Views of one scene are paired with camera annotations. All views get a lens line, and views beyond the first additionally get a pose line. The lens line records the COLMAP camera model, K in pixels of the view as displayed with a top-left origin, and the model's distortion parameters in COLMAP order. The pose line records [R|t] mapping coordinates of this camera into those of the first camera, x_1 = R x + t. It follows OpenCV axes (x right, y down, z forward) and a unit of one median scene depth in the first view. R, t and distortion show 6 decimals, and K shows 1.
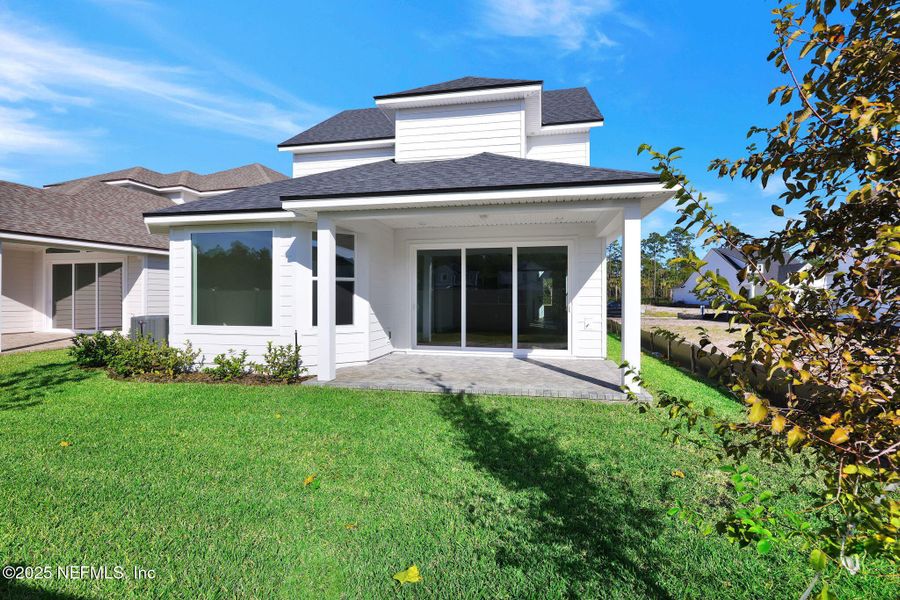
lens RADIAL K [[418.0, 0, 432.5], [0, 418.0, 298.2], [0, 0, 1]] dist [-0.000703, 0.000339]
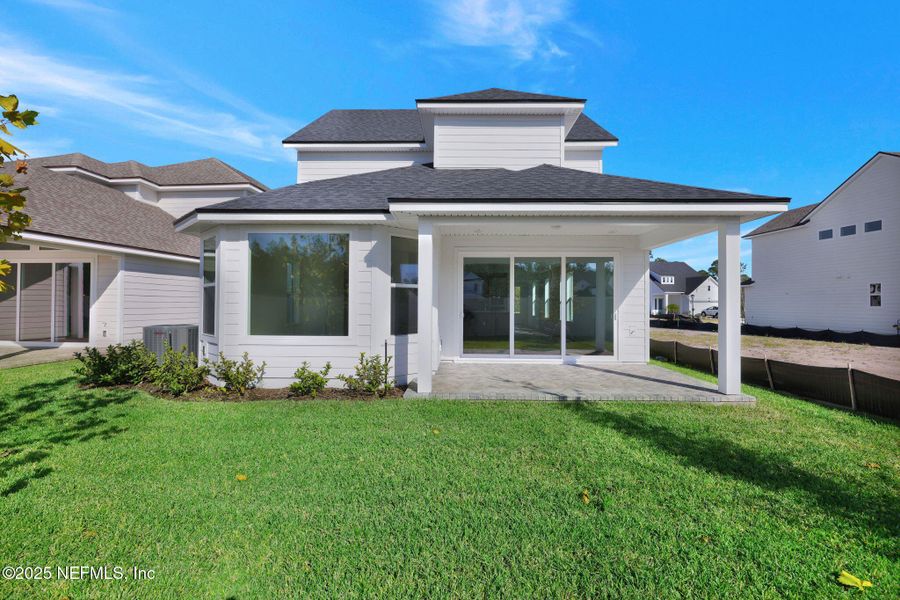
lens RADIAL K [[418.0, 0, 447.3], [0, 418.0, 300.1], [0, 0, 1]] dist [-0.000703, 0.000339]
pose [[0.983849, 0.005344, 0.178923, -0.272454], [-0.002999, 0.999906, -0.013379, -0.000923], [-0.178978, 0.012626, 0.983772, 0.036149]]
